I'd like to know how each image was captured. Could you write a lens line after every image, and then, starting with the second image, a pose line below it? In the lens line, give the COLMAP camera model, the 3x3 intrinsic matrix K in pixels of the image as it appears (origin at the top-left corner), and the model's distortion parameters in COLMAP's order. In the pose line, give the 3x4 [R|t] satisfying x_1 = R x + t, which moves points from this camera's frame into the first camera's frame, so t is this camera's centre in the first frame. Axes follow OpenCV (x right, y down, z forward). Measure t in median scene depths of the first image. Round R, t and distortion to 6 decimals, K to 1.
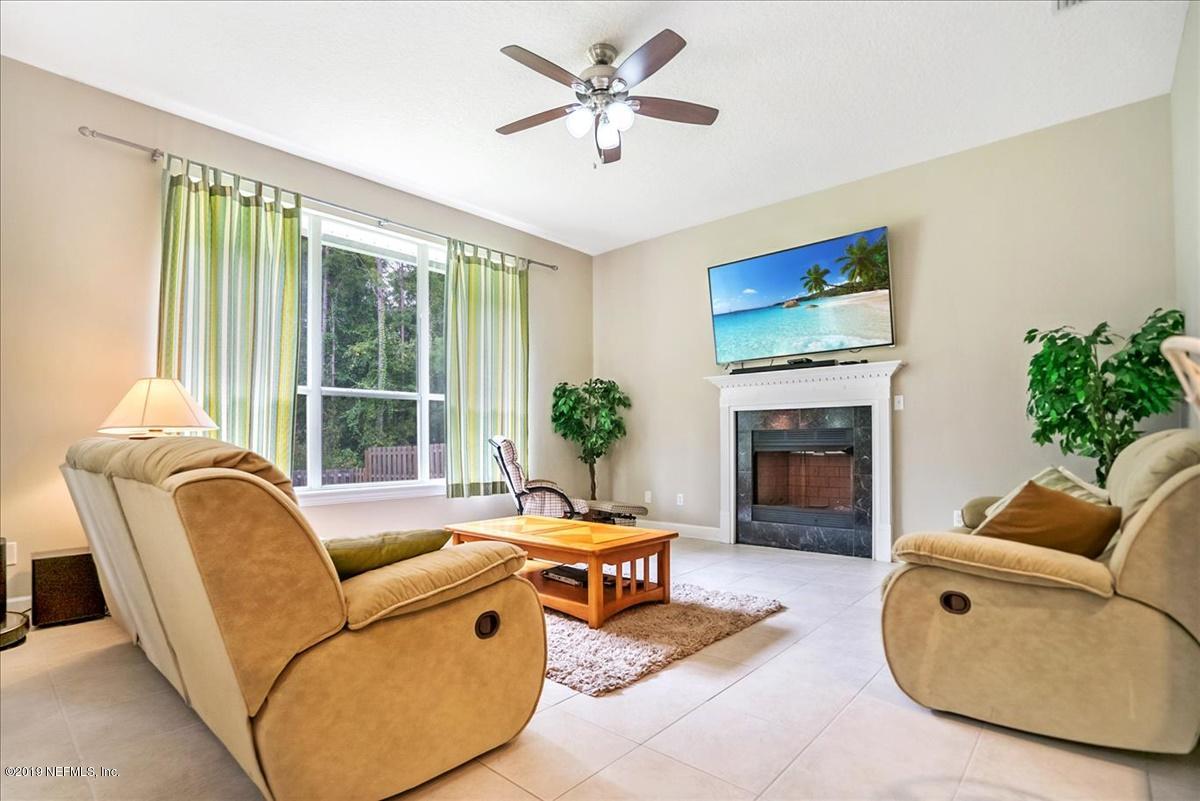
lens RADIAL K [[587.1, 0, 616.6], [0, 587.1, 431.2], [0, 0, 1]] dist [-0.052412, 0.015101]
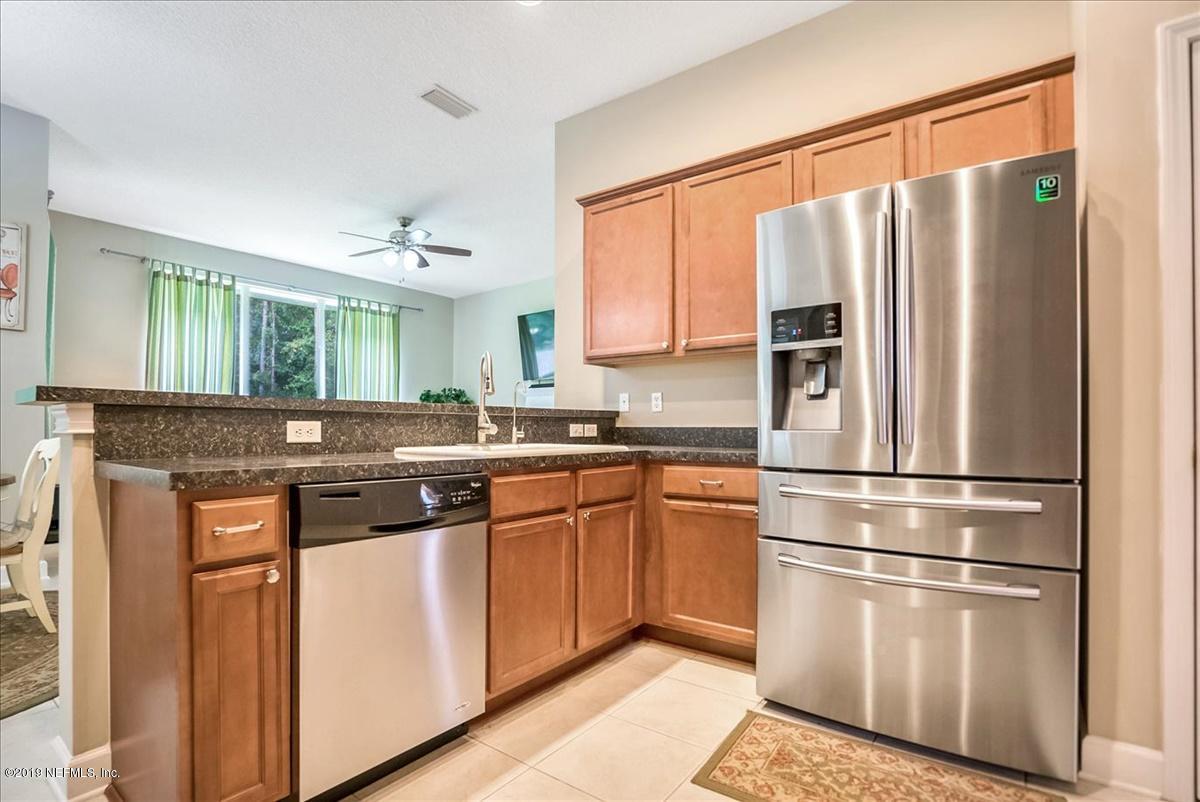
lens RADIAL K [[587.1, 0, 597.4], [0, 587.1, 417.1], [0, 0, 1]] dist [-0.052412, 0.015101]
pose [[0.998620, 0.007899, 0.051916, 0.308111], [-0.007548, 0.999947, -0.006959, -0.019016], [-0.051968, 0.006558, 0.998627, -0.528574]]
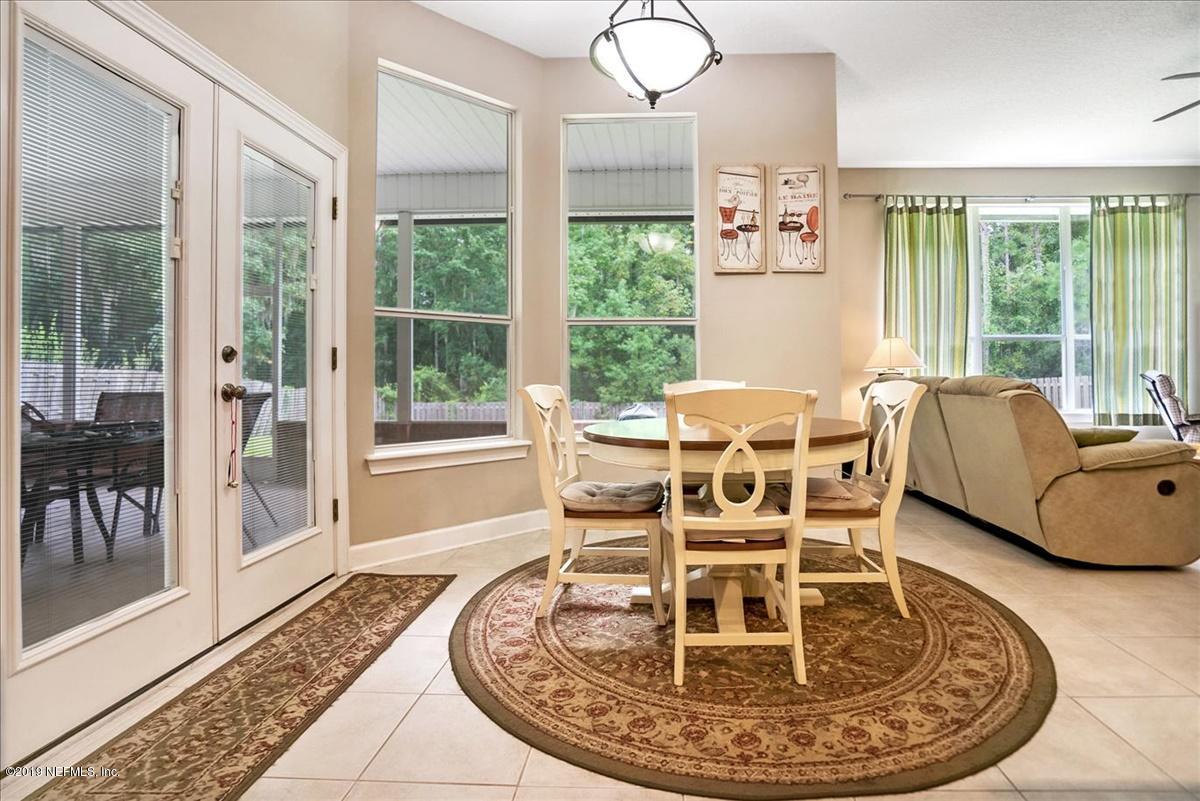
lens RADIAL K [[587.1, 0, 624.0], [0, 587.1, 371.0], [0, 0, 1]] dist [-0.052412, 0.015101]
pose [[0.603769, 0.000893, -0.797159, 0.045852], [0.010532, 0.999903, 0.009097, -0.012075], [0.797090, -0.013888, 0.603701, -0.420484]]
